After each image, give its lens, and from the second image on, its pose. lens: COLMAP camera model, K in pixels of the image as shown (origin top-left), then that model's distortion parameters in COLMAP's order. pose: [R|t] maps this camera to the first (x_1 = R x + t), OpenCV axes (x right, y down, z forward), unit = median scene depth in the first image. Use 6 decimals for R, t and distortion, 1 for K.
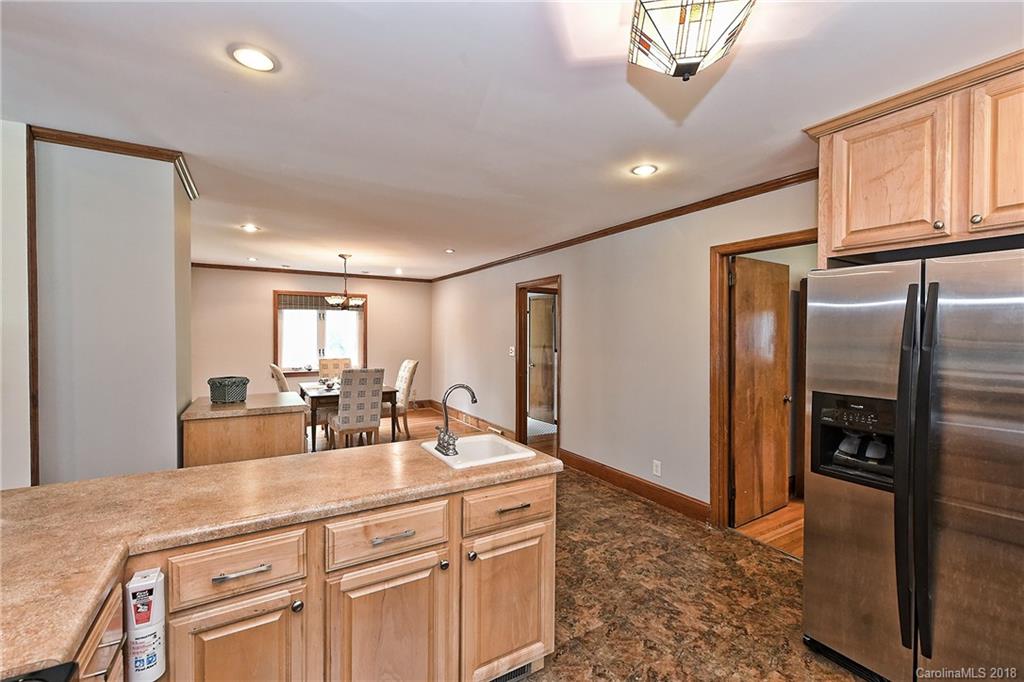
lens RADIAL K [[442.6, 0, 529.8], [0, 442.6, 338.0], [0, 0, 1]] dist [-0.000746, 0.000225]
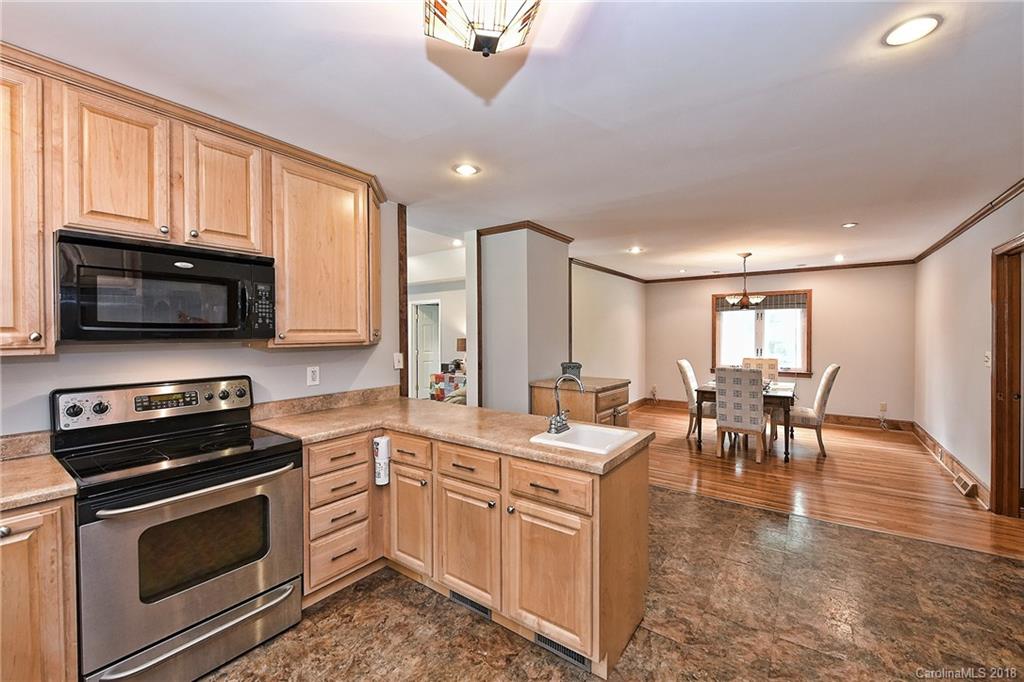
lens RADIAL K [[423.5, 0, 513.4], [0, 423.5, 341.1], [0, 0, 1]] dist [0.001637, -0.002107]
pose [[0.361817, 0.010678, -0.932188, 0.289557], [-0.007364, 0.999936, 0.008596, 0.004471], [0.932220, 0.003755, 0.361873, 0.174680]]
